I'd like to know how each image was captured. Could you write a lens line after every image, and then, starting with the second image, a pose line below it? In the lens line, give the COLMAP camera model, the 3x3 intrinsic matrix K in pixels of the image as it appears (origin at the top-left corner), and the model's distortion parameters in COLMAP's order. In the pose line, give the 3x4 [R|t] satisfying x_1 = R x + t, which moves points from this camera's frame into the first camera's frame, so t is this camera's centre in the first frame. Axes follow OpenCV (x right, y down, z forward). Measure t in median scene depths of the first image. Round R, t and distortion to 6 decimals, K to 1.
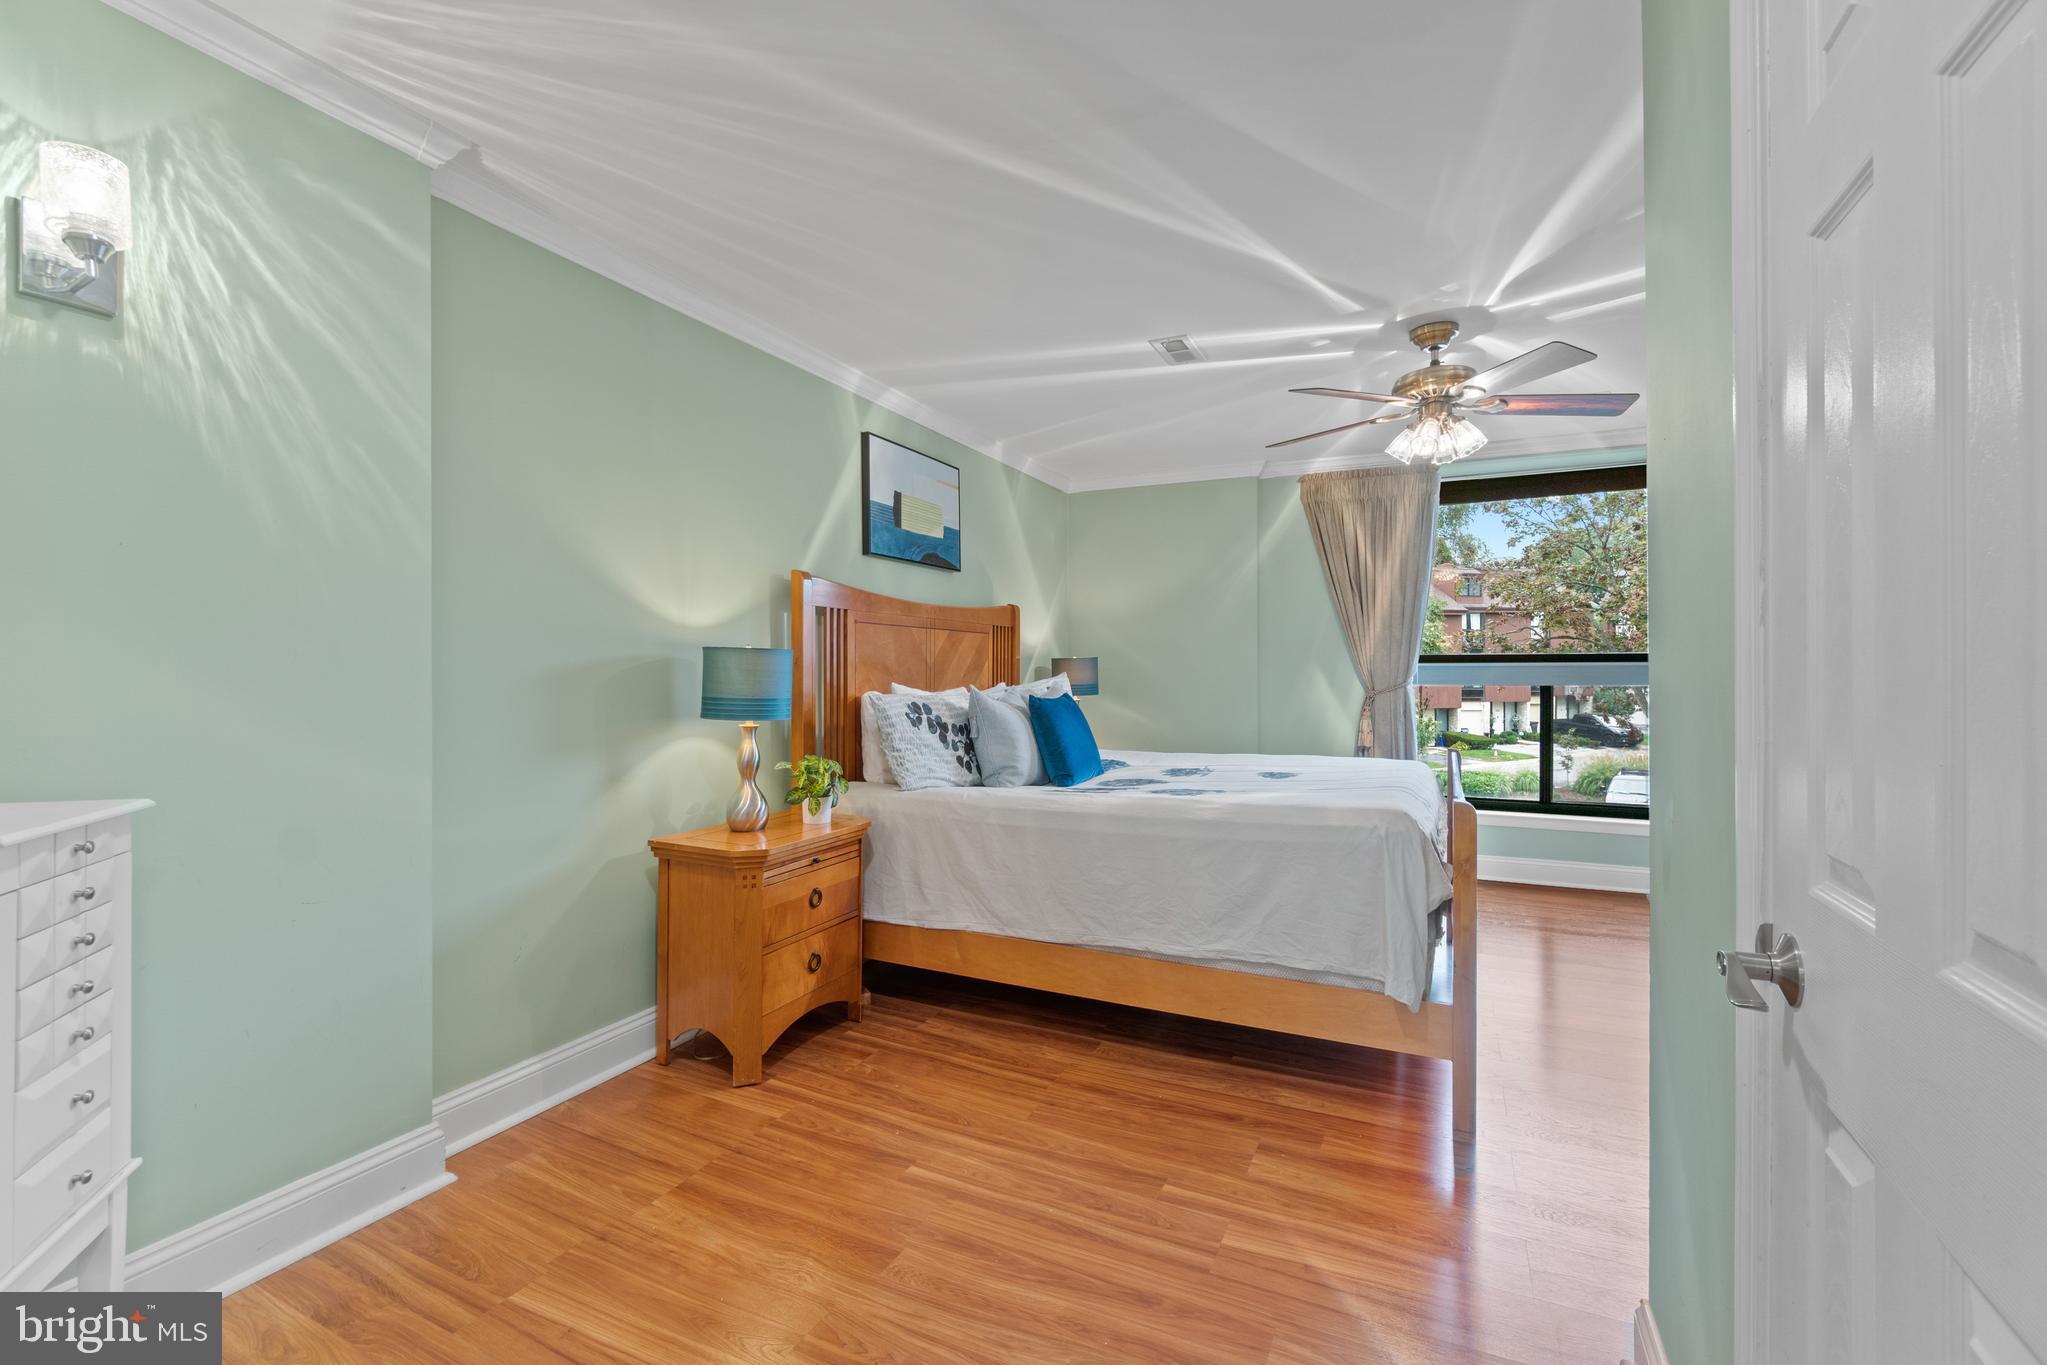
lens RADIAL K [[876.6, 0, 1019.2], [0, 876.6, 676.3], [0, 0, 1]] dist [-0.002075, 0.000479]
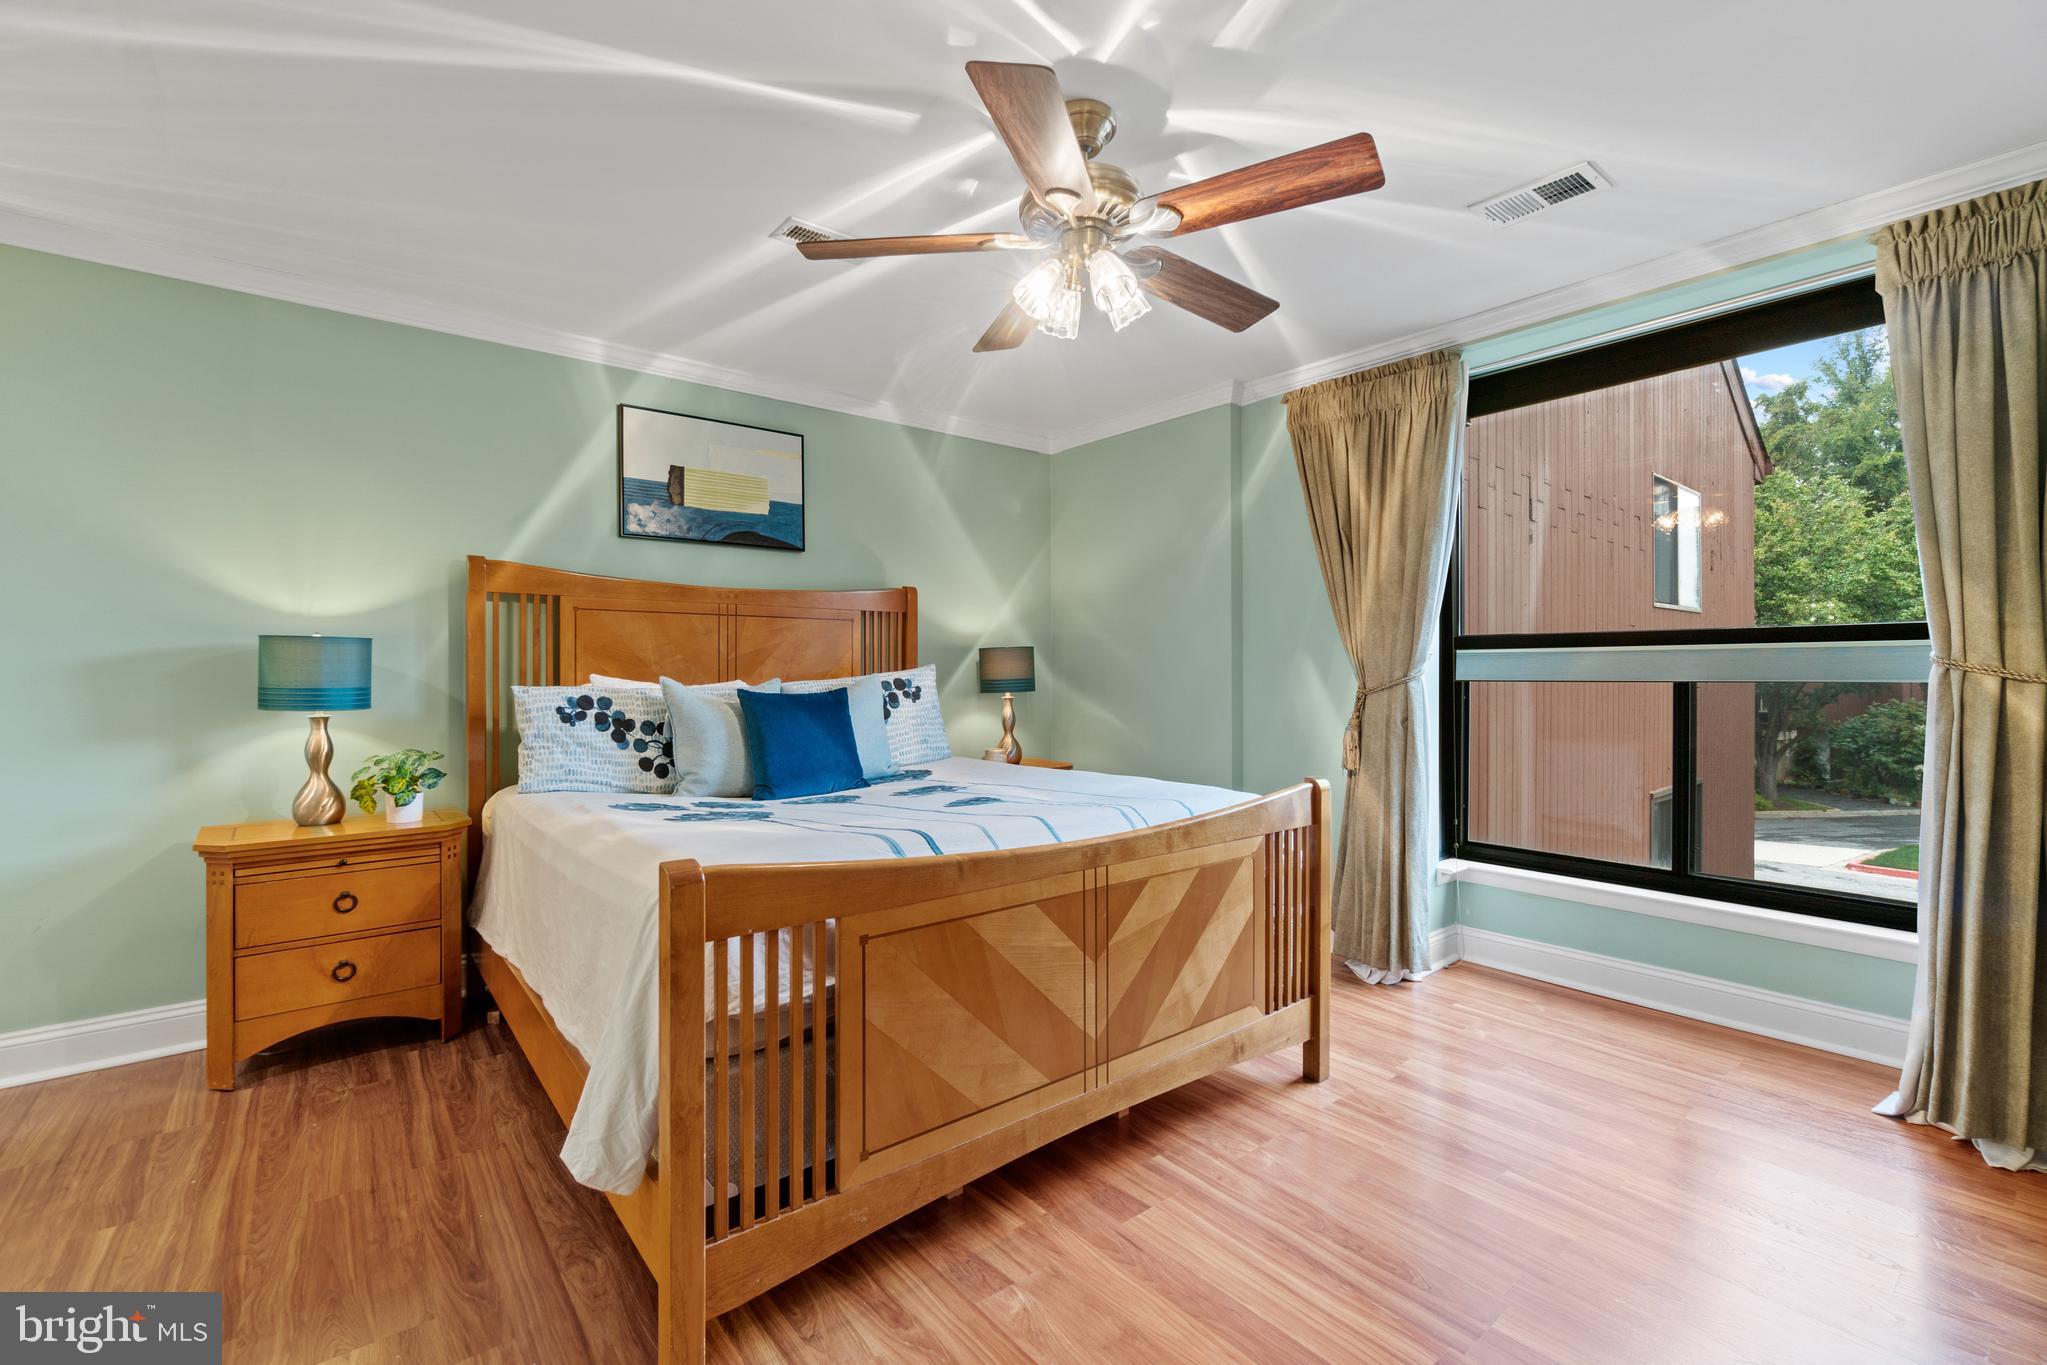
lens RADIAL K [[876.6, 0, 1019.2], [0, 876.6, 676.3], [0, 0, 1]] dist [-0.002075, 0.000479]
pose [[0.903774, 0.002101, -0.428004, 0.649192], [-0.001455, 0.999997, 0.001837, 0.007326], [0.428006, -0.001038, 0.903775, 0.369797]]
